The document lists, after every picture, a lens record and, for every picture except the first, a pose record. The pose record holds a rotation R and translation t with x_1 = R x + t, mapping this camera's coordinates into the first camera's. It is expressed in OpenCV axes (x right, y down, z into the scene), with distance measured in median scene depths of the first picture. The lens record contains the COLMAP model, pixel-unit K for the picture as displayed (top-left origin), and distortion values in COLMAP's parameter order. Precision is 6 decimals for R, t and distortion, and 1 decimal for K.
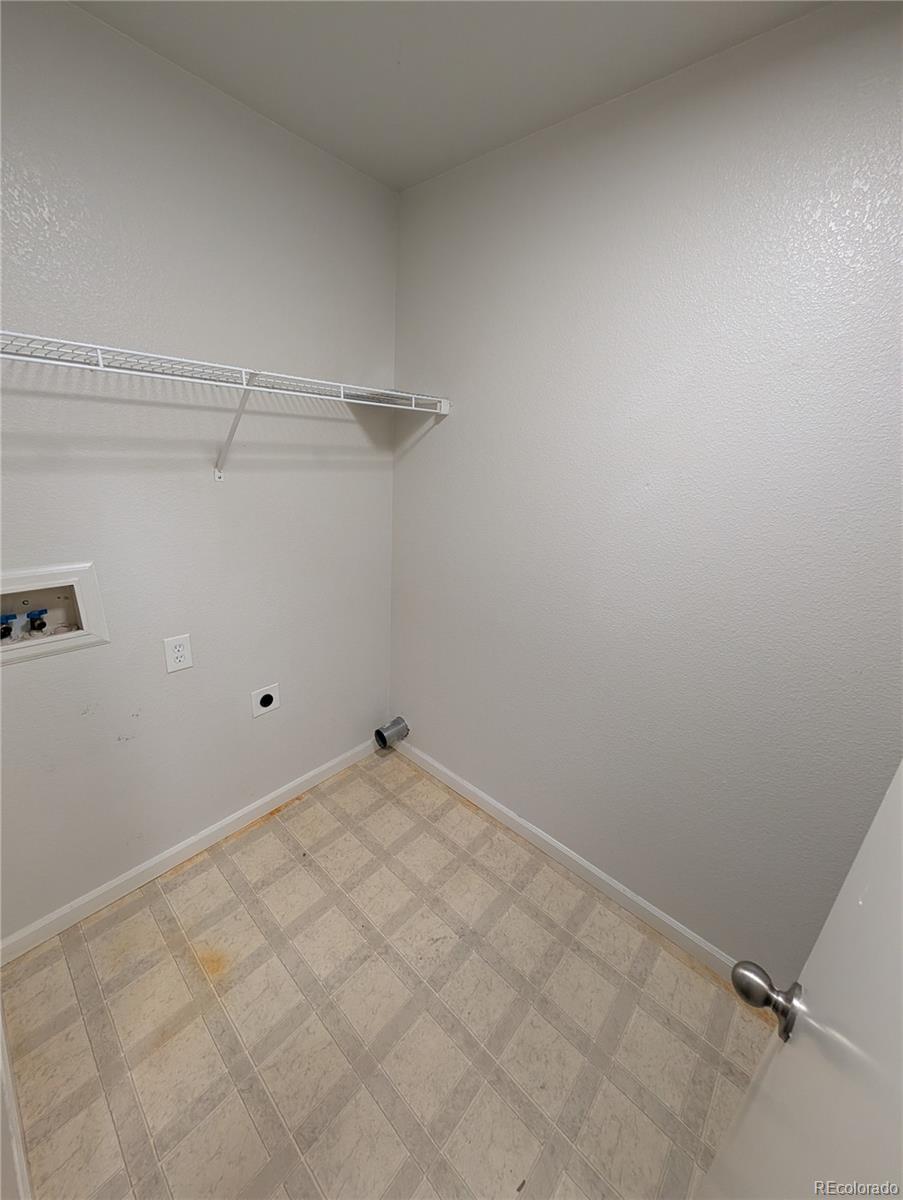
lens RADIAL K [[452.9, 0, 449.2], [0, 452.9, 614.1], [0, 0, 1]] dist [0.000838, 0.000103]
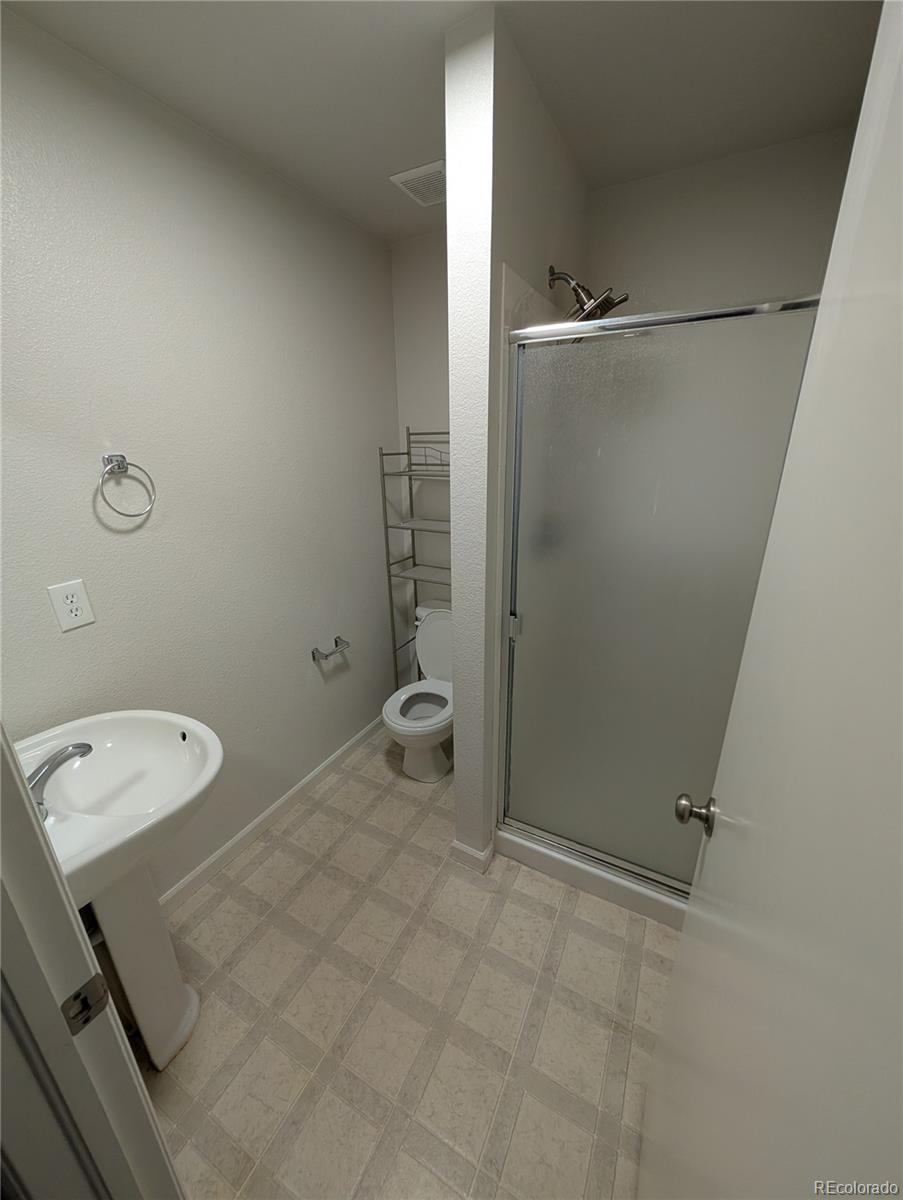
lens RADIAL K [[452.0, 0, 451.5], [0, 452.0, 600.0], [0, 0, 1]] dist [0.000780, 0.000088]
pose [[-0.253048, -0.366079, 0.895518, -0.711666], [0.343532, 0.831322, 0.436909, -0.271185], [-0.904407, 0.418198, -0.084605, 0.594614]]
